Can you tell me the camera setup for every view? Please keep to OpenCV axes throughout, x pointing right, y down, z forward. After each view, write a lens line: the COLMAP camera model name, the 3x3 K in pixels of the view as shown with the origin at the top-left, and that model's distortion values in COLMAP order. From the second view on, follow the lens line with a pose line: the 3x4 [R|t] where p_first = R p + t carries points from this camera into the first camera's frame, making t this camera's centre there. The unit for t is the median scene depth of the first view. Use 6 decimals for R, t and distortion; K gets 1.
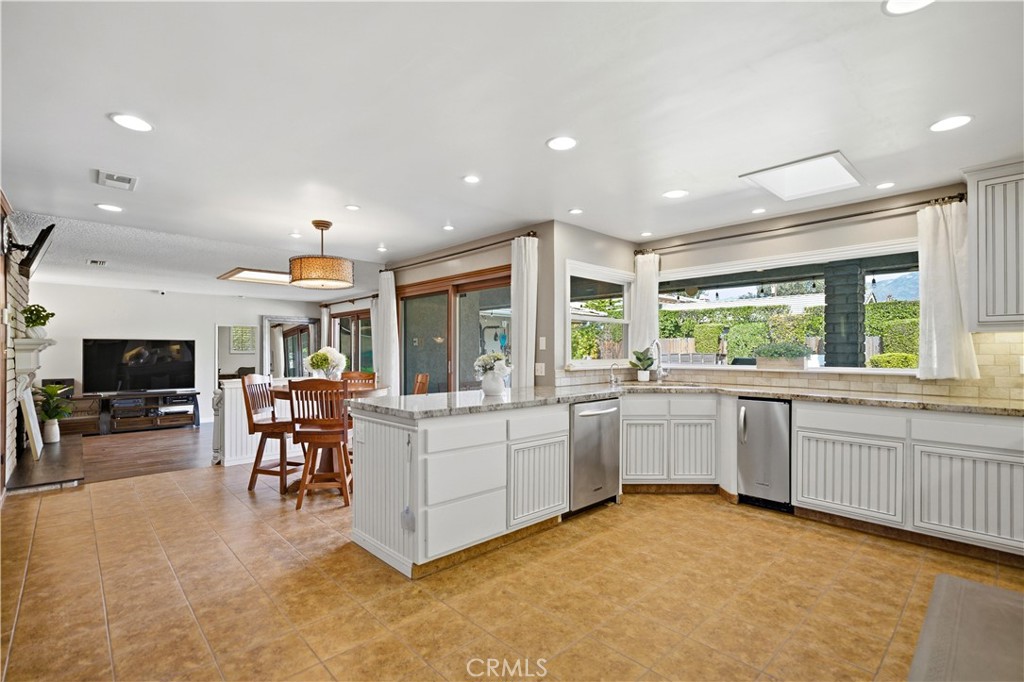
lens RADIAL K [[469.6, 0, 511.9], [0, 469.6, 351.1], [0, 0, 1]] dist [-0.002149, 0.000388]
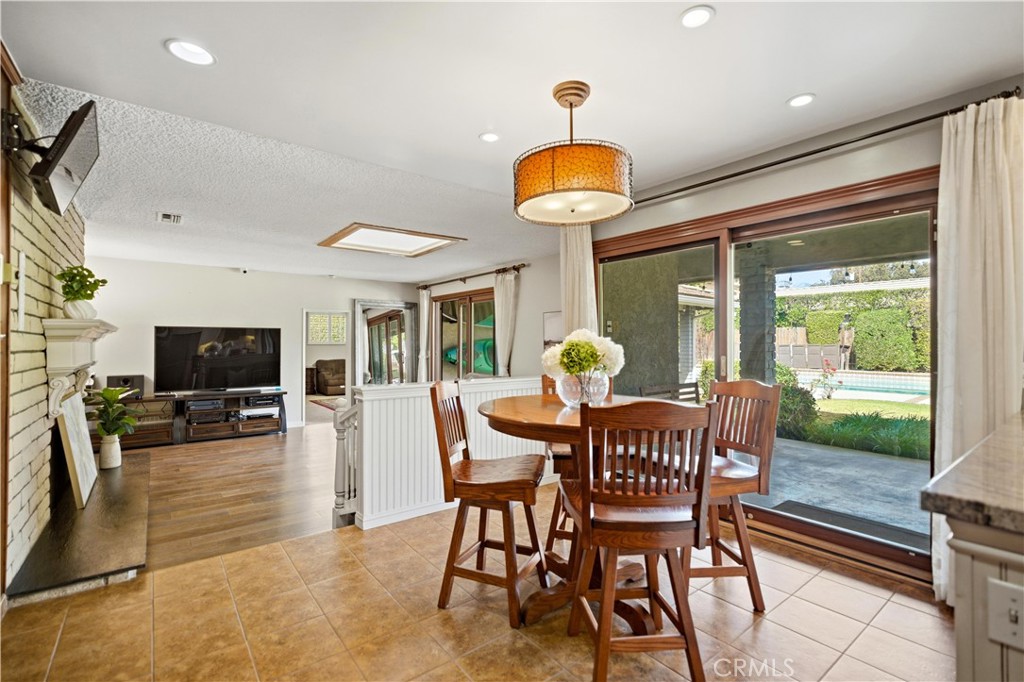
lens RADIAL K [[466.5, 0, 515.7], [0, 466.5, 339.5], [0, 0, 1]] dist [-0.008945, 0.000404]
pose [[0.996140, -0.000130, -0.087776, -0.323150], [-0.000453, 0.999978, -0.006629, 0.003426], [0.087775, 0.006643, 0.996118, 0.371659]]
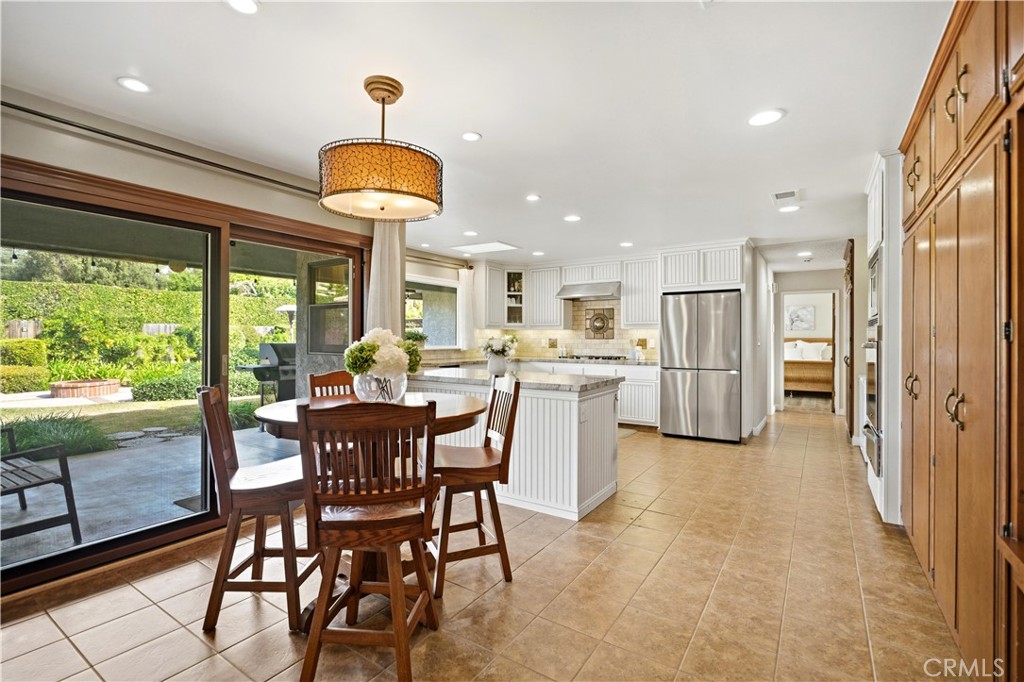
lens RADIAL K [[460.1, 0, 514.7], [0, 460.1, 341.1], [0, 0, 1]] dist [0.002167, 0.000947]
pose [[-0.226842, -0.008345, 0.973896, -0.657927], [-0.003082, 0.999964, 0.007851, 0.000128], [-0.973927, -0.001220, -0.226859, 0.695720]]
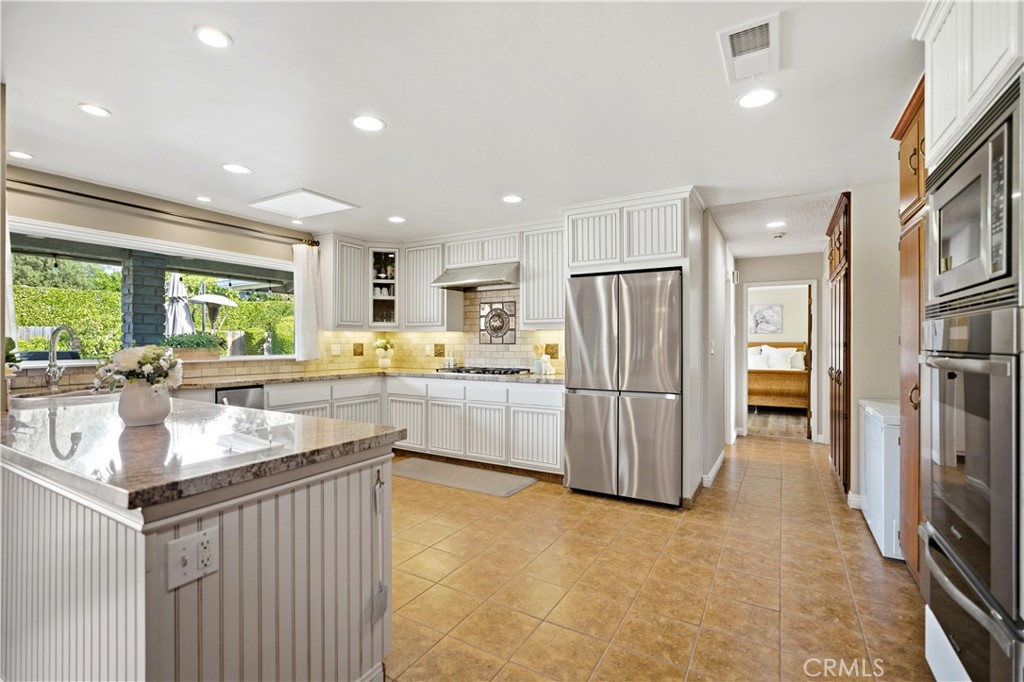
lens RADIAL K [[460.0, 0, 508.7], [0, 460.0, 345.8], [0, 0, 1]] dist [0.000234, 0.000360]
pose [[-0.275409, -0.008640, 0.961288, -0.377126], [-0.002375, 0.999963, 0.008307, -0.000966], [-0.961324, 0.000005, -0.275420, 0.429891]]
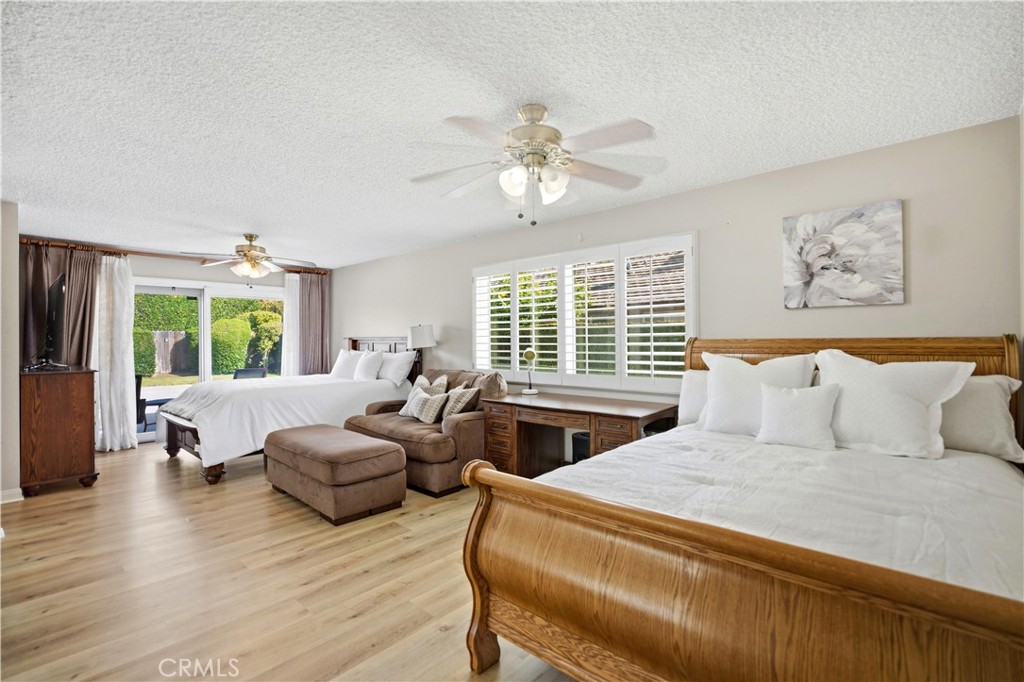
lens RADIAL K [[460.1, 0, 514.7], [0, 460.1, 341.1], [0, 0, 1]] dist [0.002167, 0.000947]
pose [[-0.083363, 0.001954, 0.996517, 0.554083], [0.003062, 0.999994, -0.001705, -0.000438], [-0.996515, 0.002909, -0.083369, -0.581810]]
